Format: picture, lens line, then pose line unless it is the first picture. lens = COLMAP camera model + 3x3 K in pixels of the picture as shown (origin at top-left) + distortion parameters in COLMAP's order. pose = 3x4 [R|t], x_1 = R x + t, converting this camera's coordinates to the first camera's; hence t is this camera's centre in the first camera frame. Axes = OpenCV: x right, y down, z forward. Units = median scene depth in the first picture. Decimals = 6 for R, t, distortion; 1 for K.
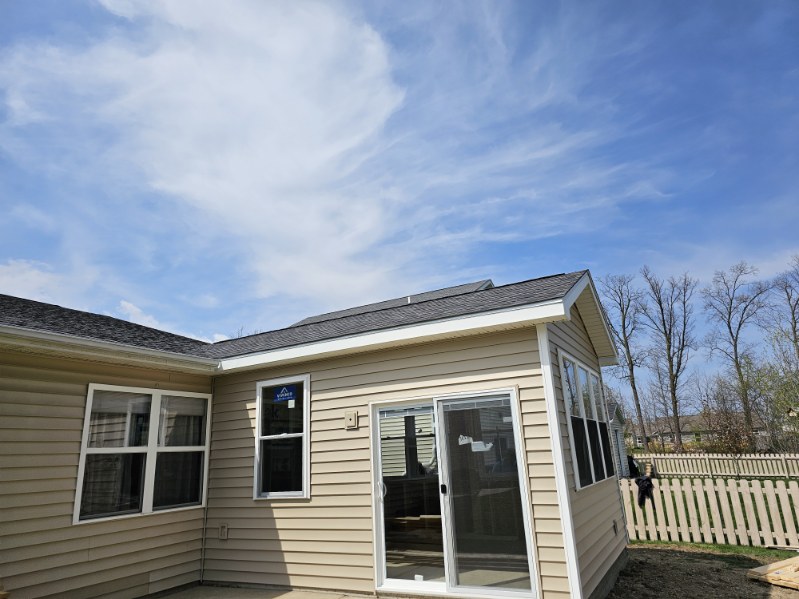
lens RADIAL K [[533.3, 0, 413.7], [0, 533.3, 298.5], [0, 0, 1]] dist [0.077883, -0.071308]
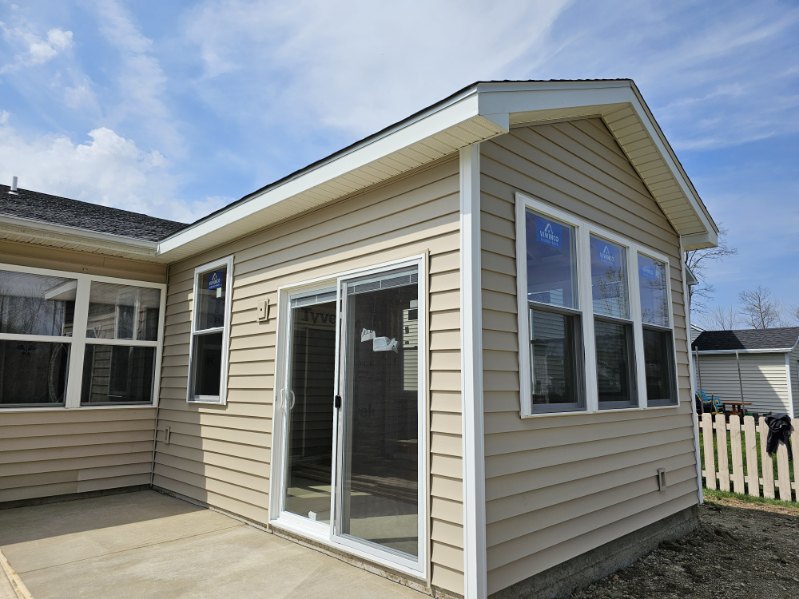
lens RADIAL K [[533.3, 0, 413.7], [0, 533.3, 298.5], [0, 0, 1]] dist [0.077883, -0.071308]
pose [[0.951916, 0.006358, -0.306293, 0.302356], [0.034708, 0.991109, 0.128442, 0.111974], [0.304387, -0.132897, 0.943232, 0.325655]]
